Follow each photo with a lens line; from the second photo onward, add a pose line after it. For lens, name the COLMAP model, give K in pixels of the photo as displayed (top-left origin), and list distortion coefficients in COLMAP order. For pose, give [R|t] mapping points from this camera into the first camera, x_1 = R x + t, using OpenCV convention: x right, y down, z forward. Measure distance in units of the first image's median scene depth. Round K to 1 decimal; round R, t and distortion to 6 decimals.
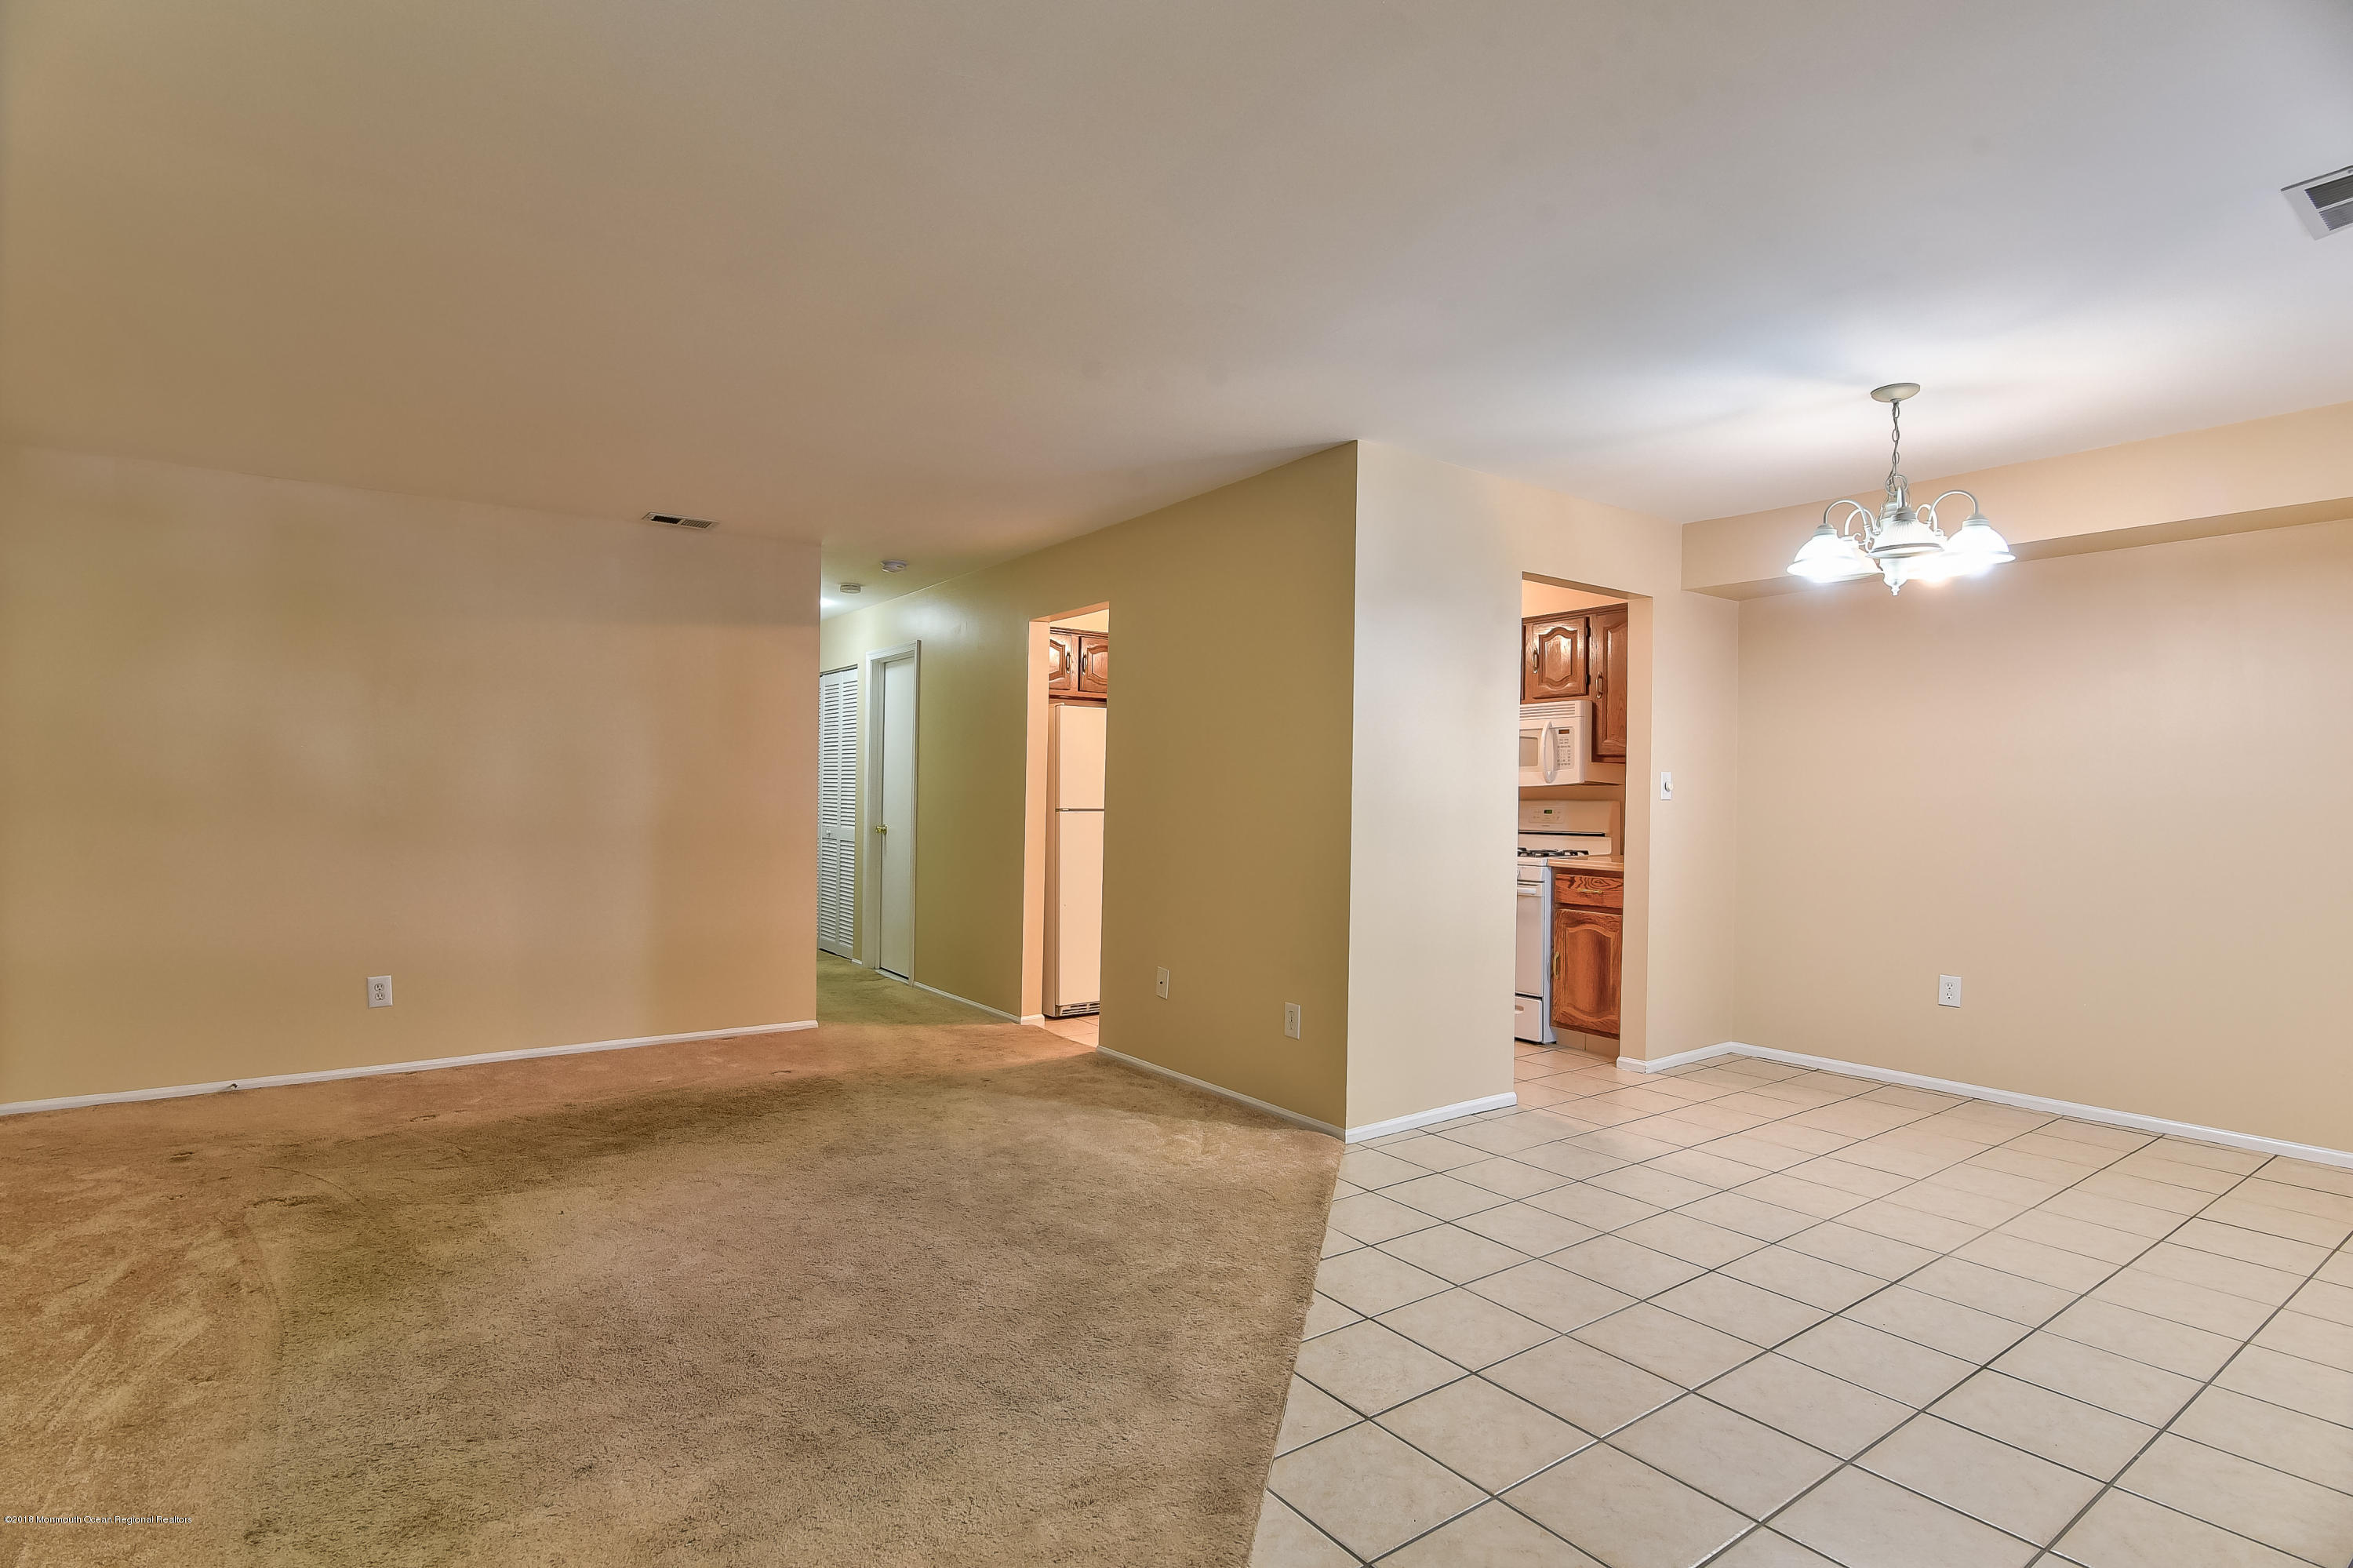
lens RADIAL K [[1149.8, 0, 1176.5], [0, 1149.8, 784.0], [0, 0, 1]] dist [-0.018246, -0.001459]
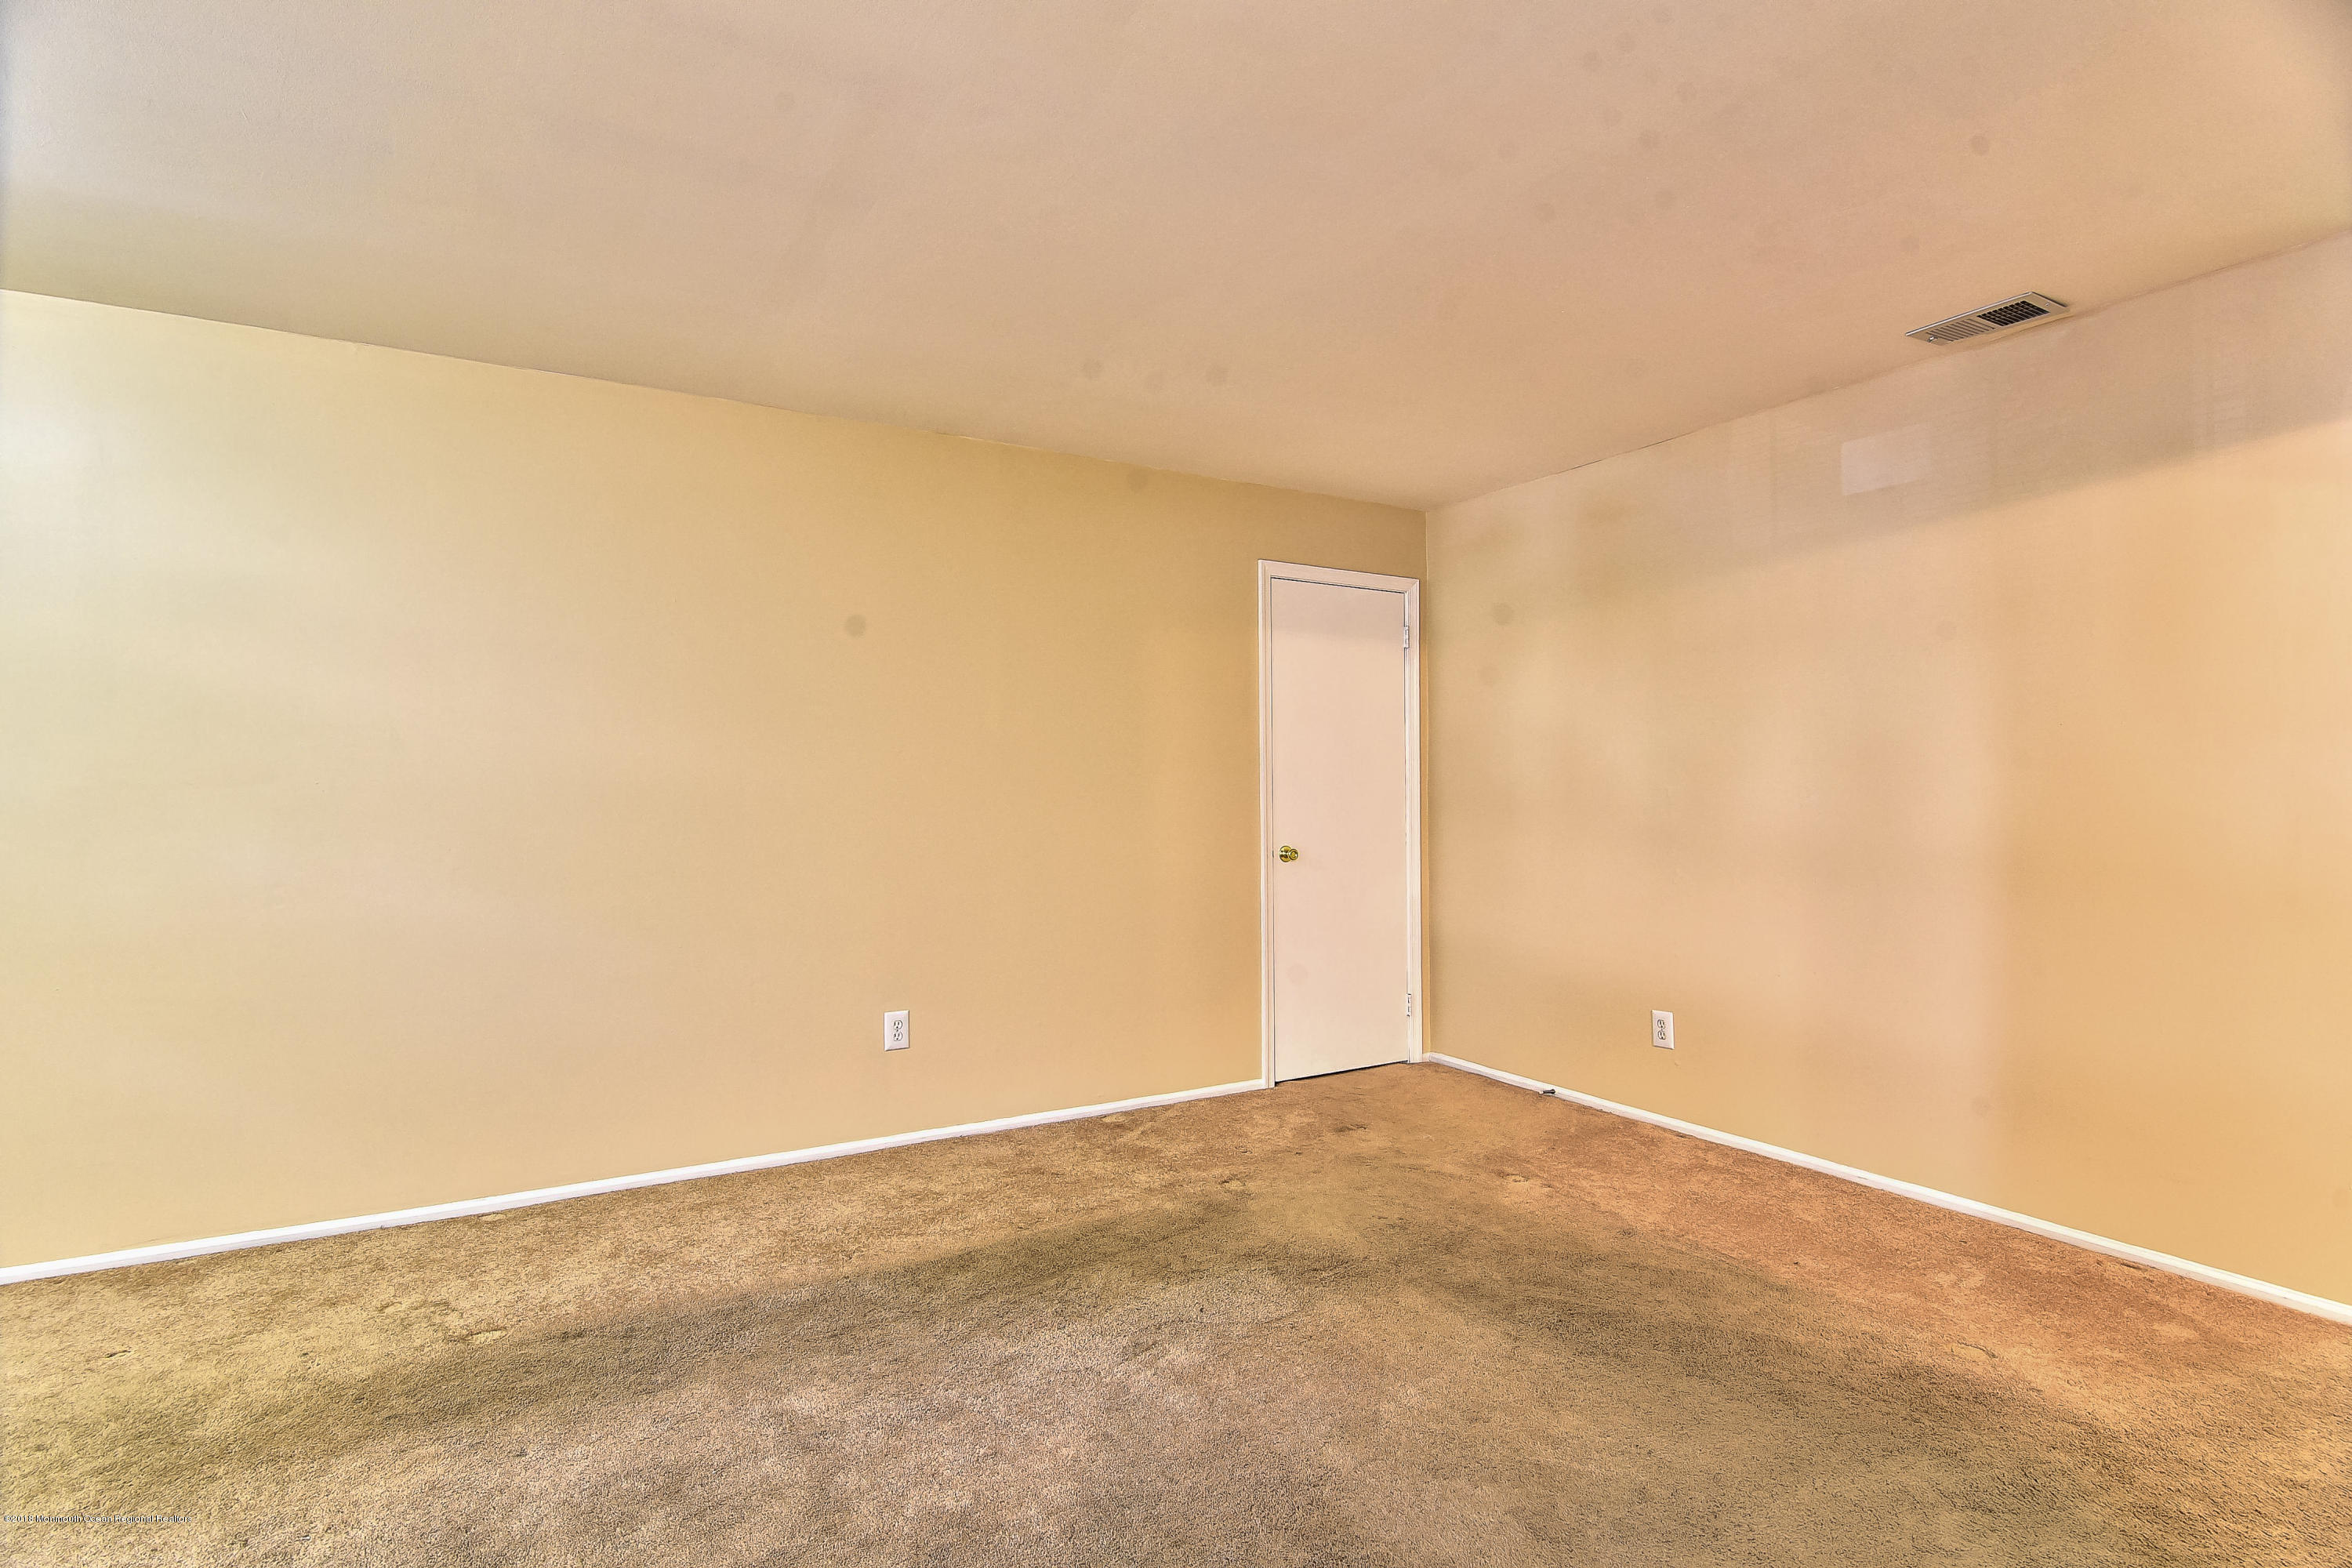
lens RADIAL K [[1149.3, 0, 1176.0], [0, 1149.3, 784.0], [0, 0, 1]] dist [-0.018246, -0.001459]
pose [[-0.094033, -0.015199, -0.995453, 0.210695], [0.006367, 0.999854, -0.015868, 0.011560], [0.995549, -0.007830, -0.093923, 0.805089]]
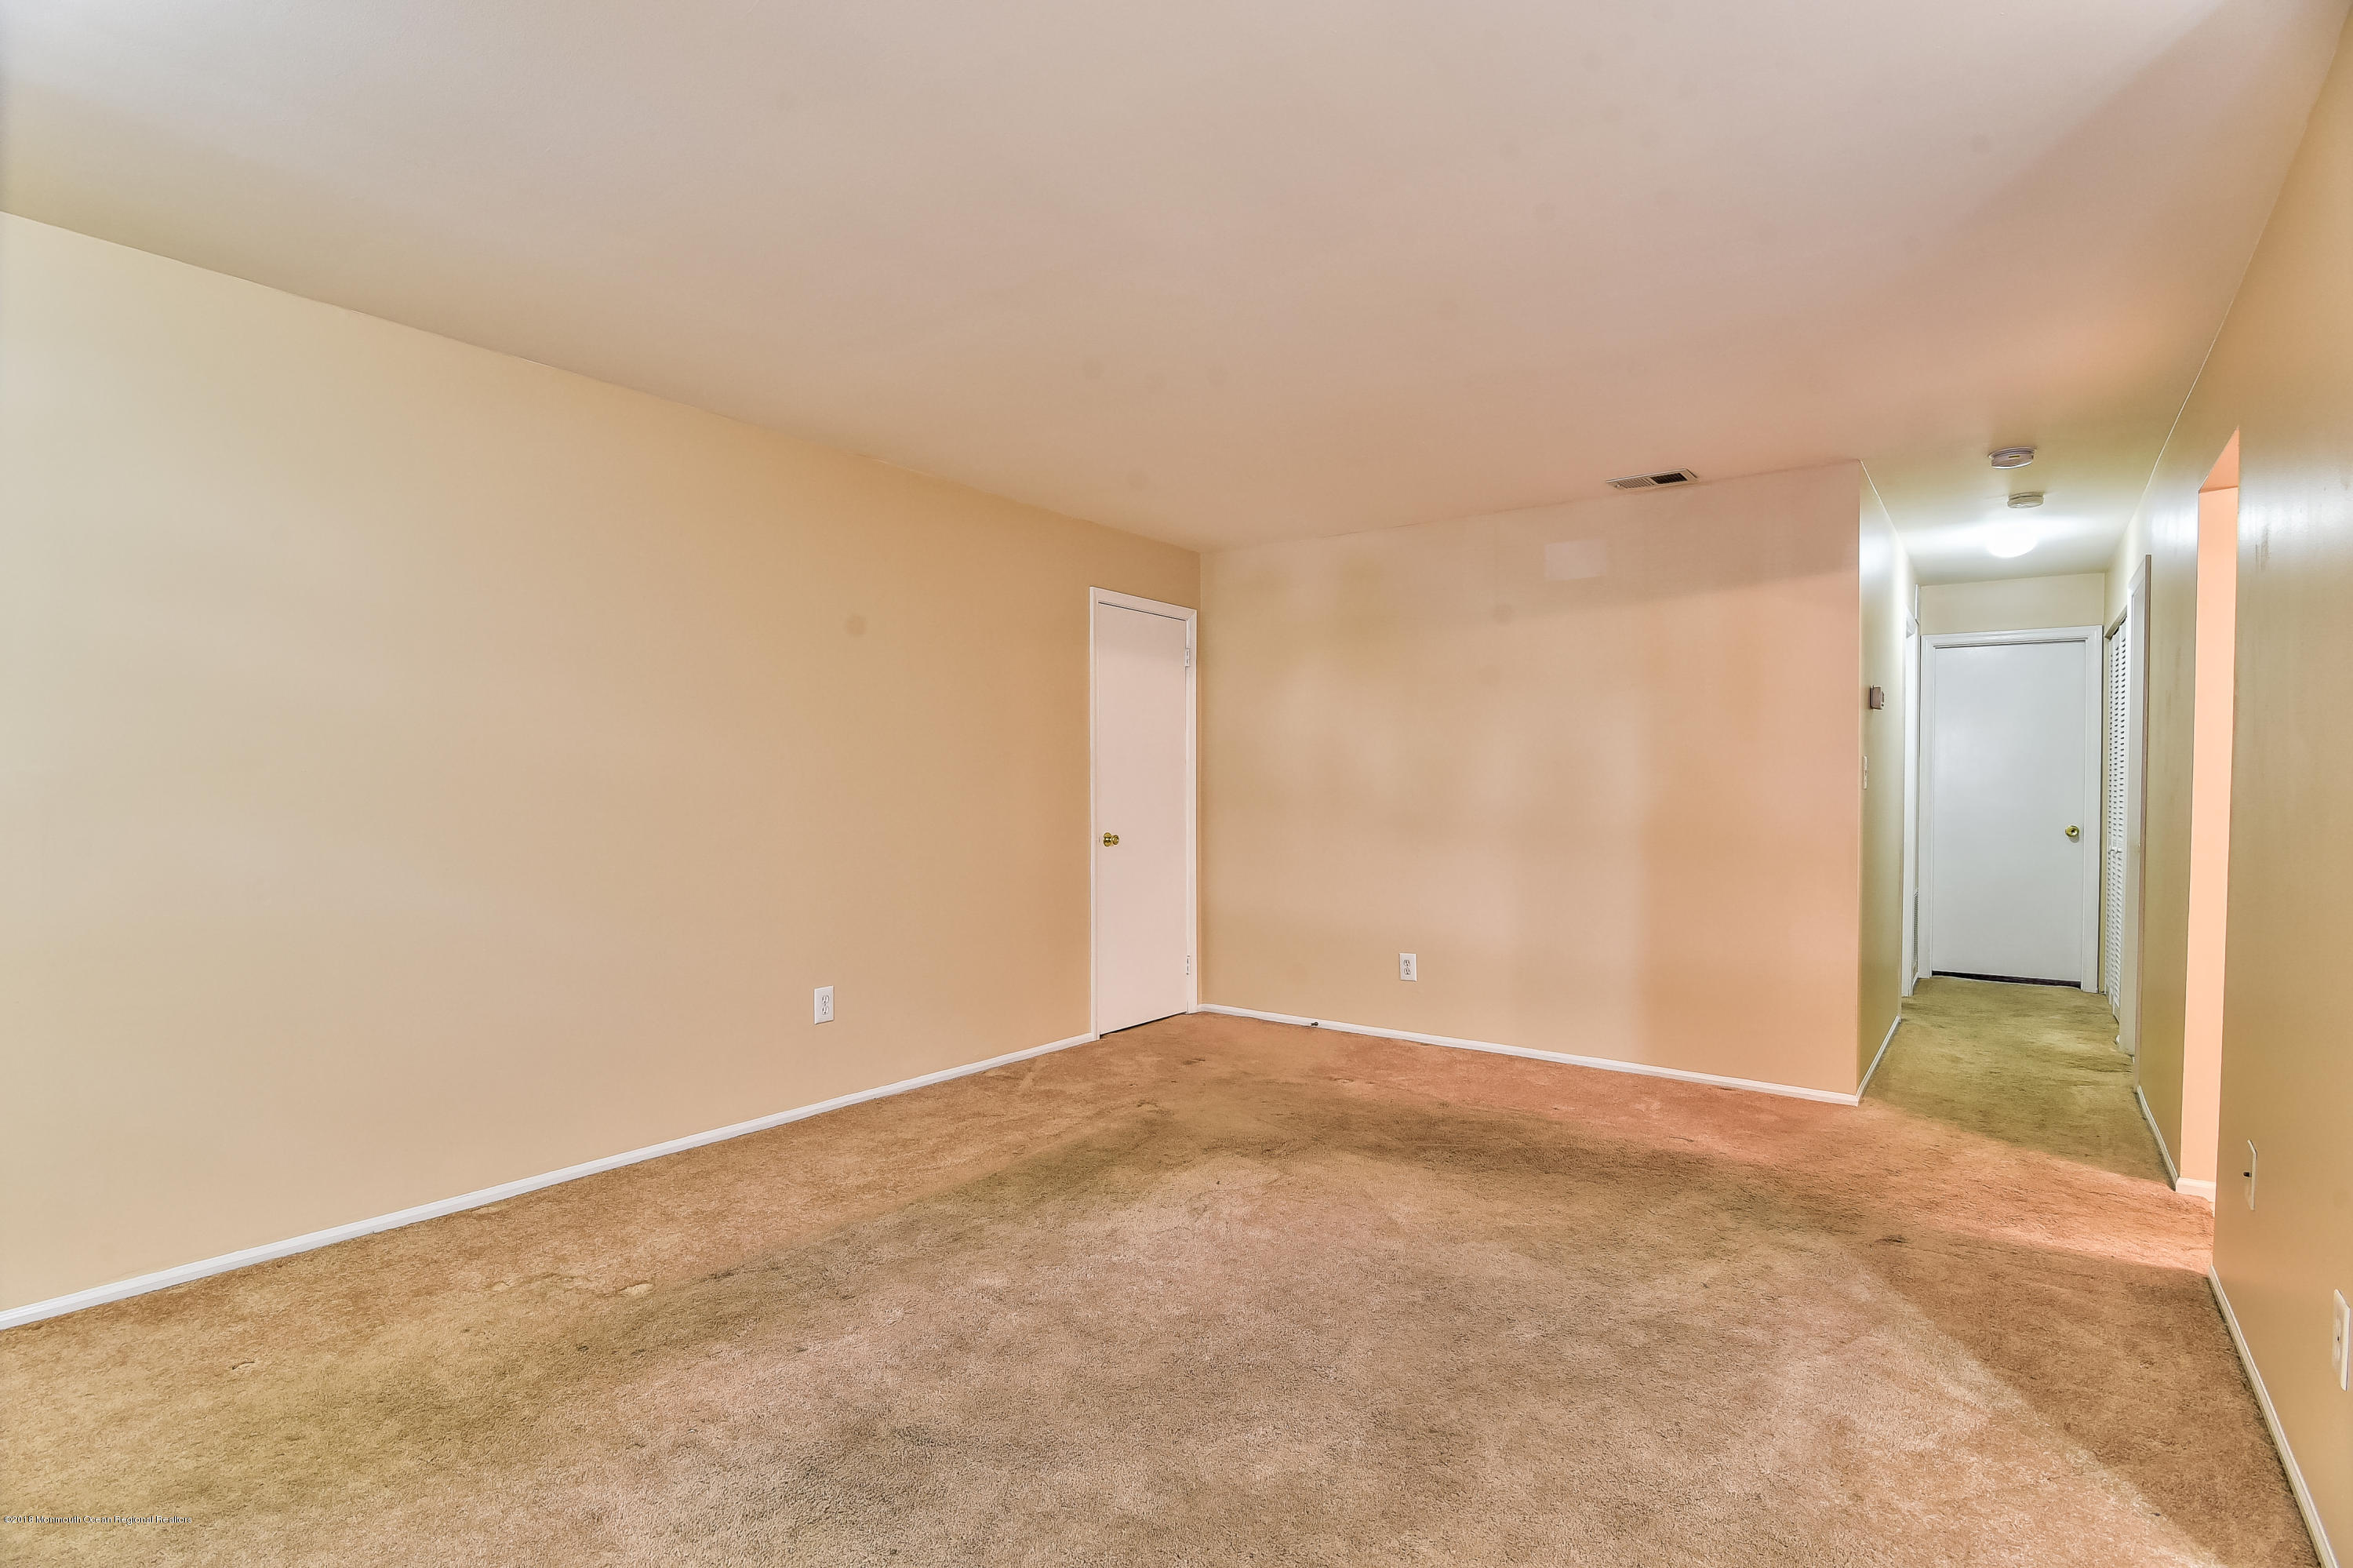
lens RADIAL K [[1149.8, 0, 1176.5], [0, 1149.8, 784.0], [0, 0, 1]] dist [-0.018246, -0.001459]
pose [[0.307868, -0.009050, -0.951386, 0.353738], [0.002478, 0.999959, -0.008710, 0.011036], [0.951426, 0.000324, 0.307878, 0.481267]]
